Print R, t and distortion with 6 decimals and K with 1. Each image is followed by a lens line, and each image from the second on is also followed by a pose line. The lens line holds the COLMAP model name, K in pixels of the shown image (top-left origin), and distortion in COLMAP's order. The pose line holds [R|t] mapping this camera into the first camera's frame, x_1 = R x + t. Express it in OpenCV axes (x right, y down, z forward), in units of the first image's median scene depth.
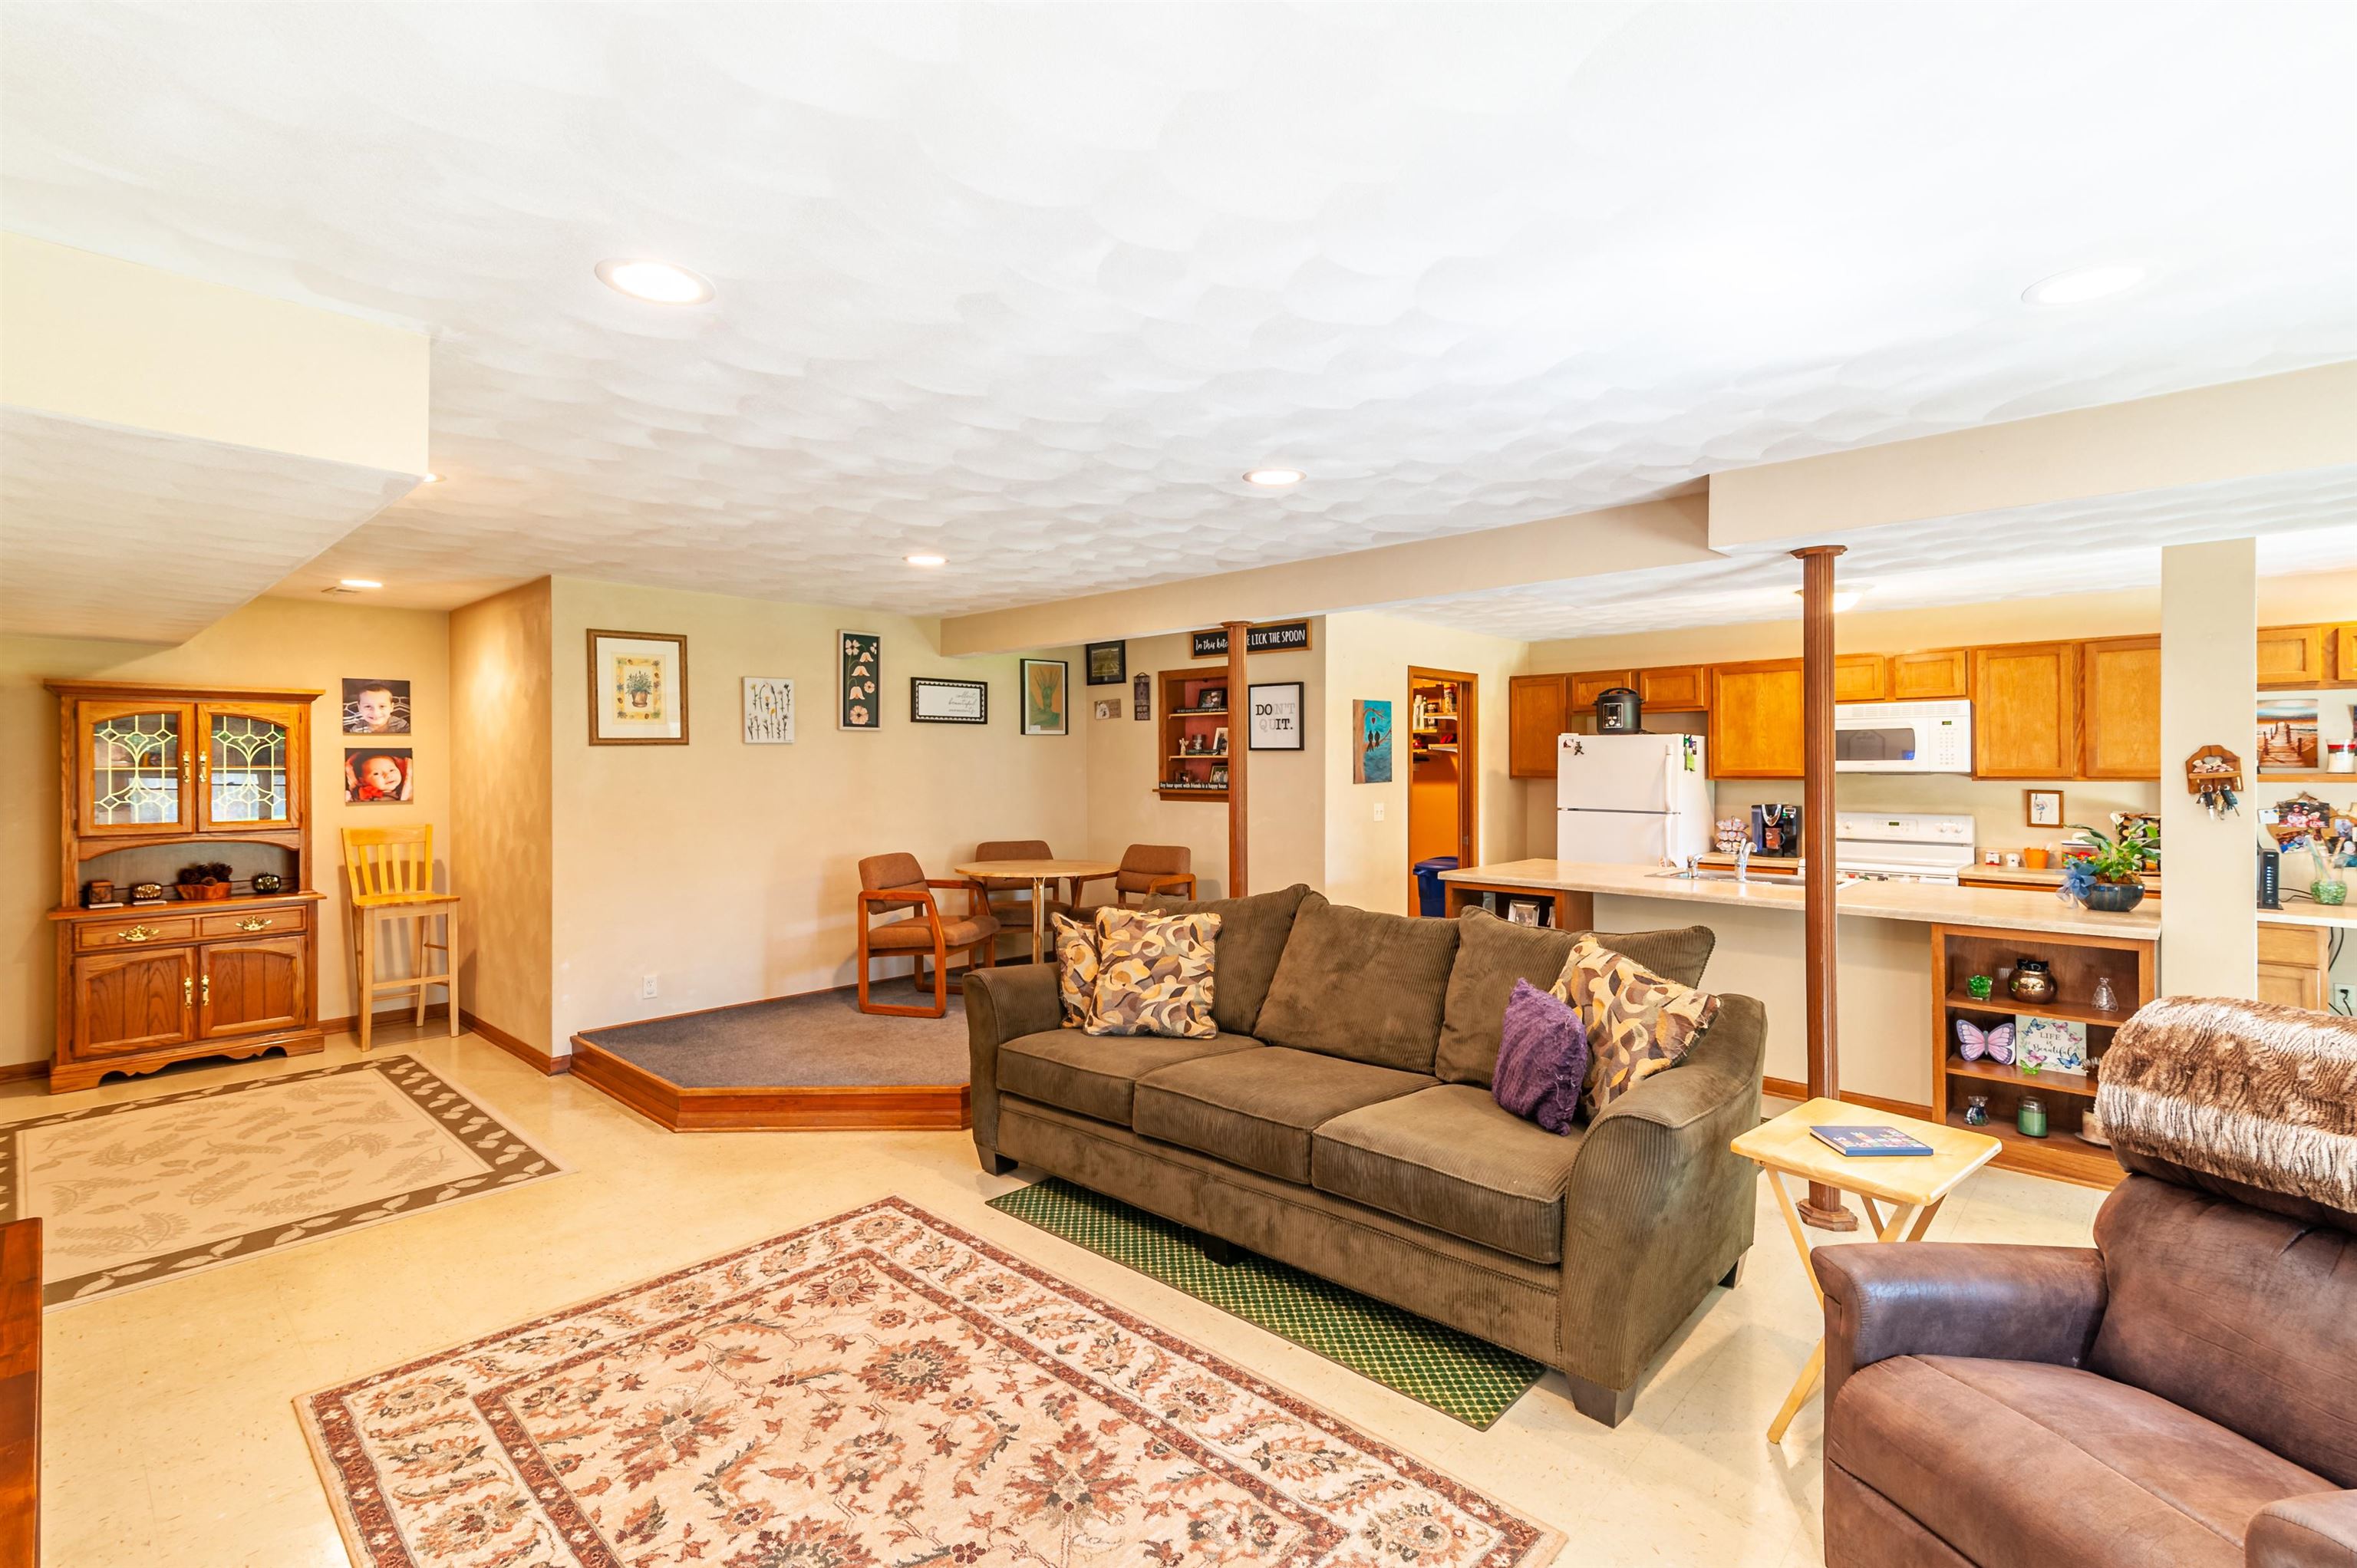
lens RADIAL K [[1081.7, 0, 1179.3], [0, 1081.7, 778.6], [0, 0, 1]] dist [0.003381, -0.000179]
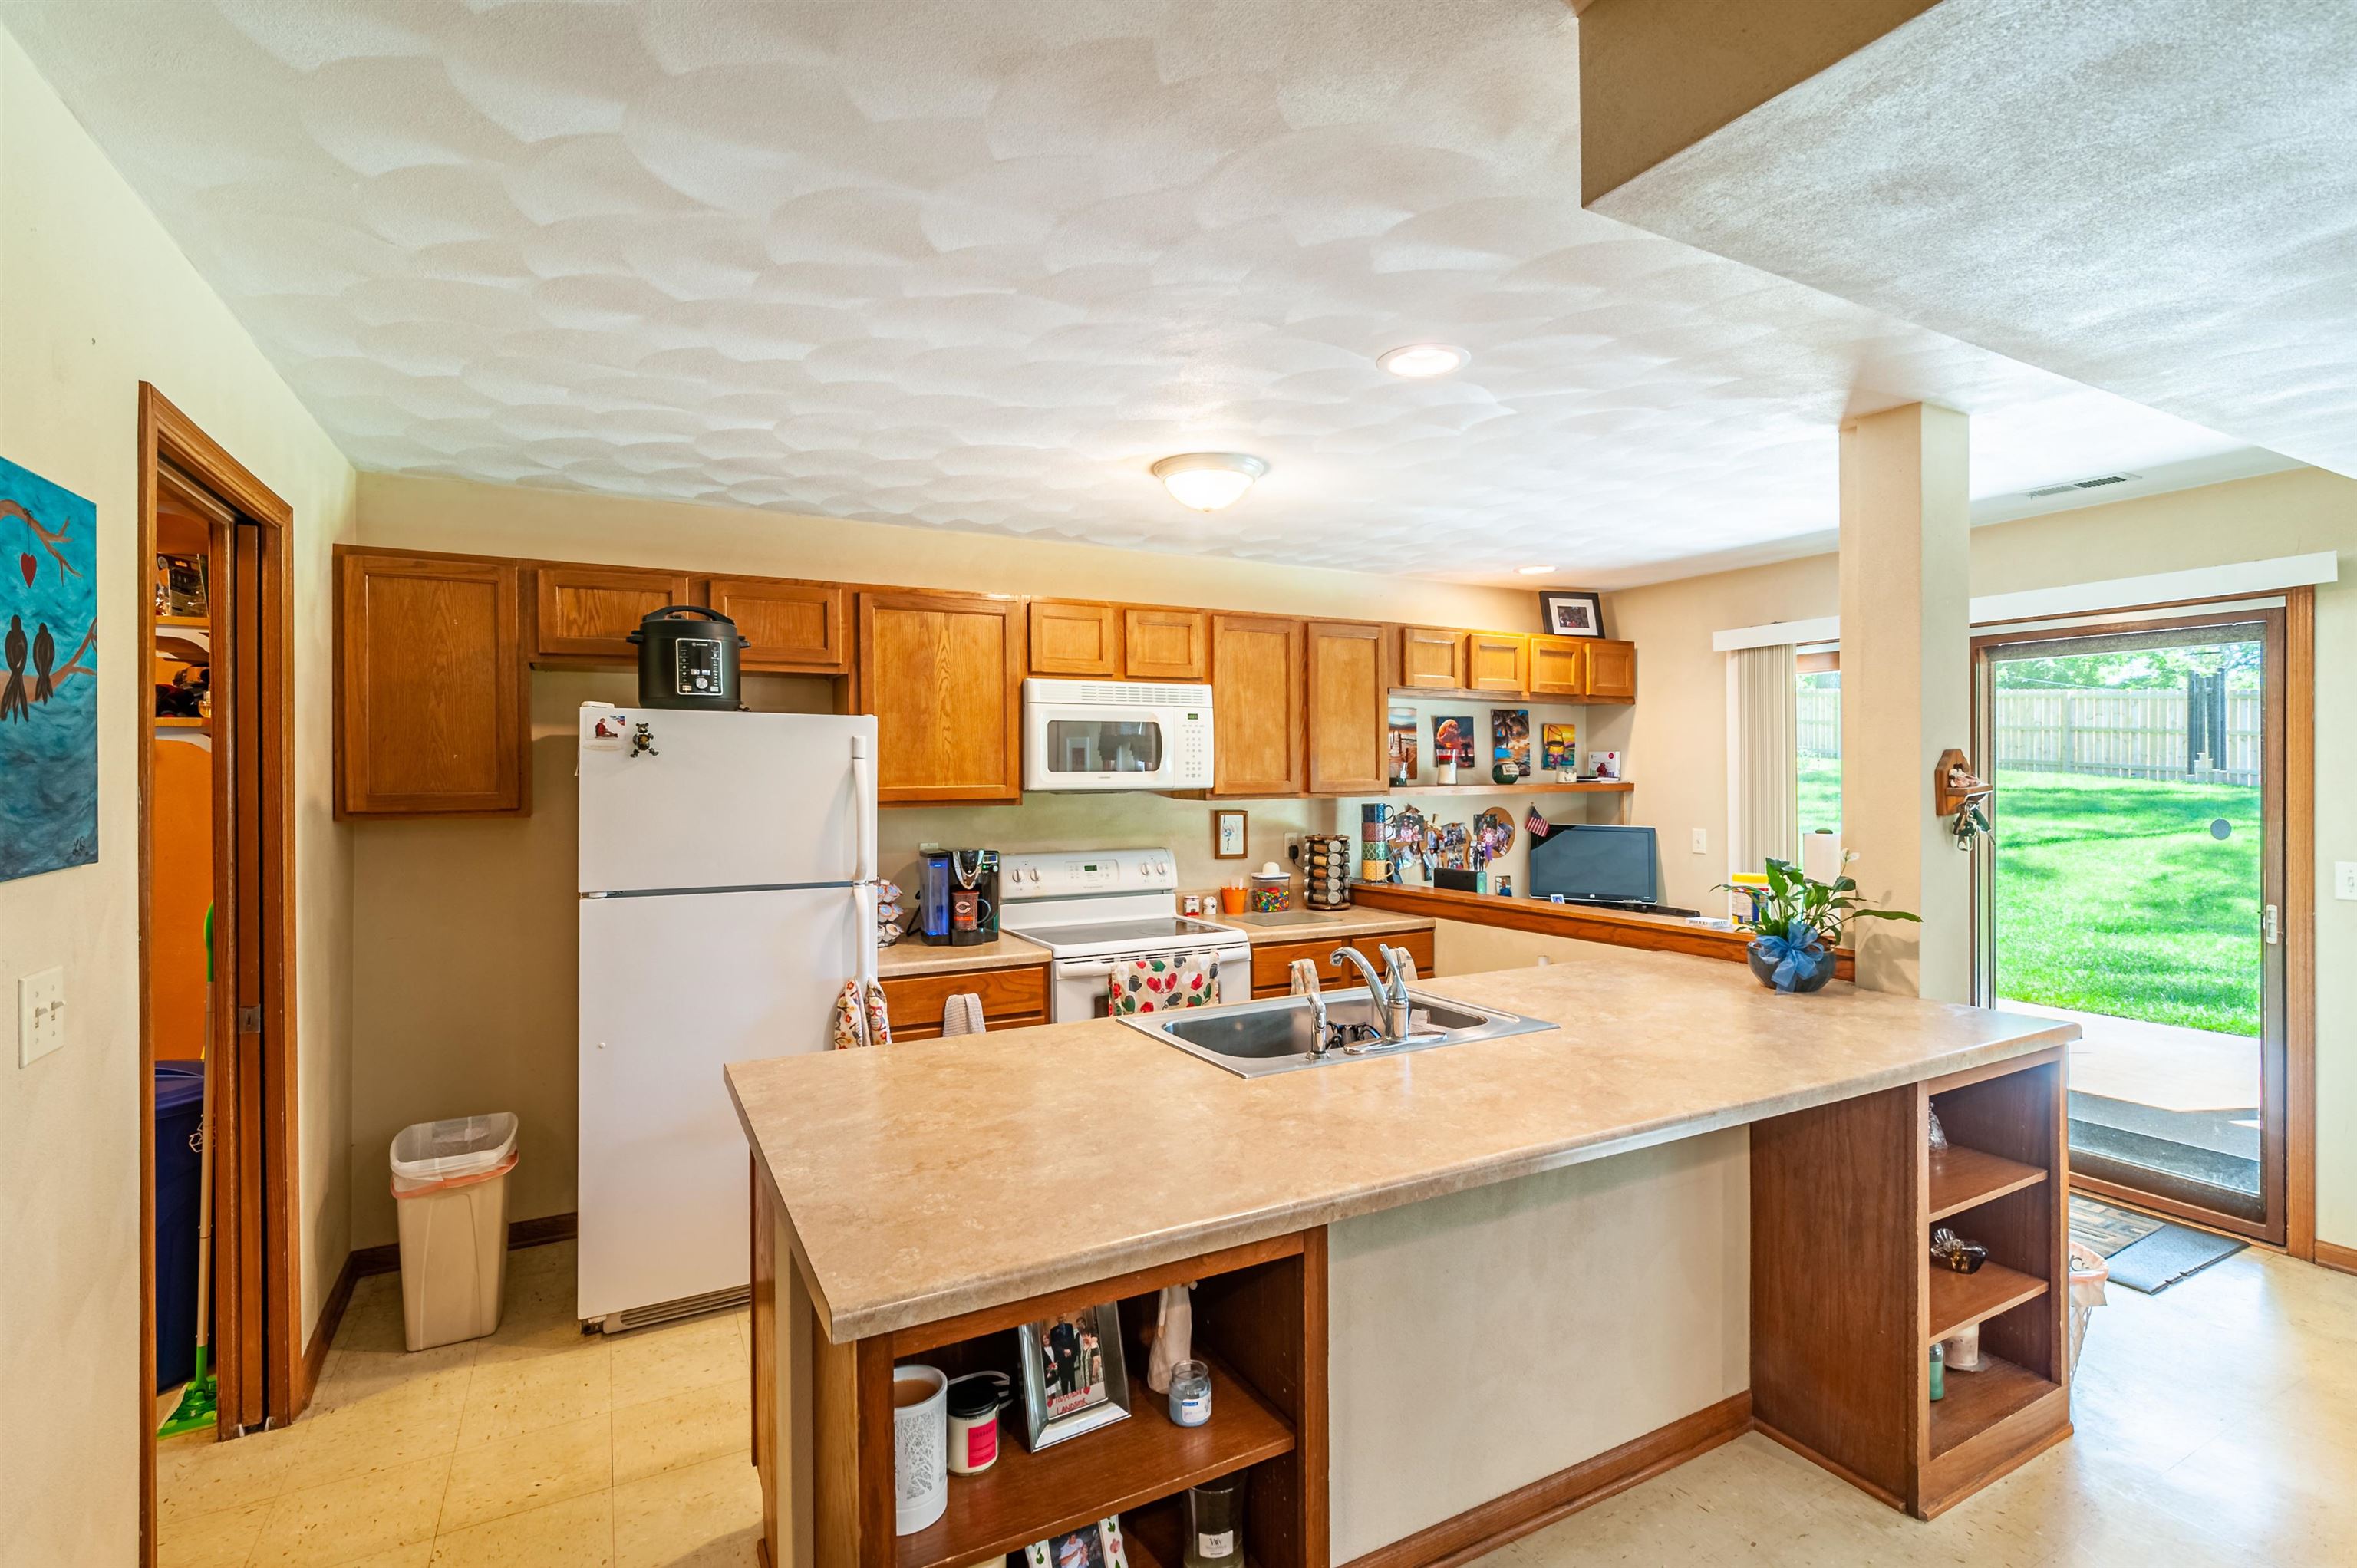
lens RADIAL K [[1081.7, 0, 1179.3], [0, 1081.7, 778.6], [0, 0, 1]] dist [0.003381, -0.000179]
pose [[0.317259, -0.003640, 0.948332, 0.058586], [0.017670, 0.999842, -0.002074, -0.010858], [-0.948174, 0.017415, 0.317273, 0.791524]]
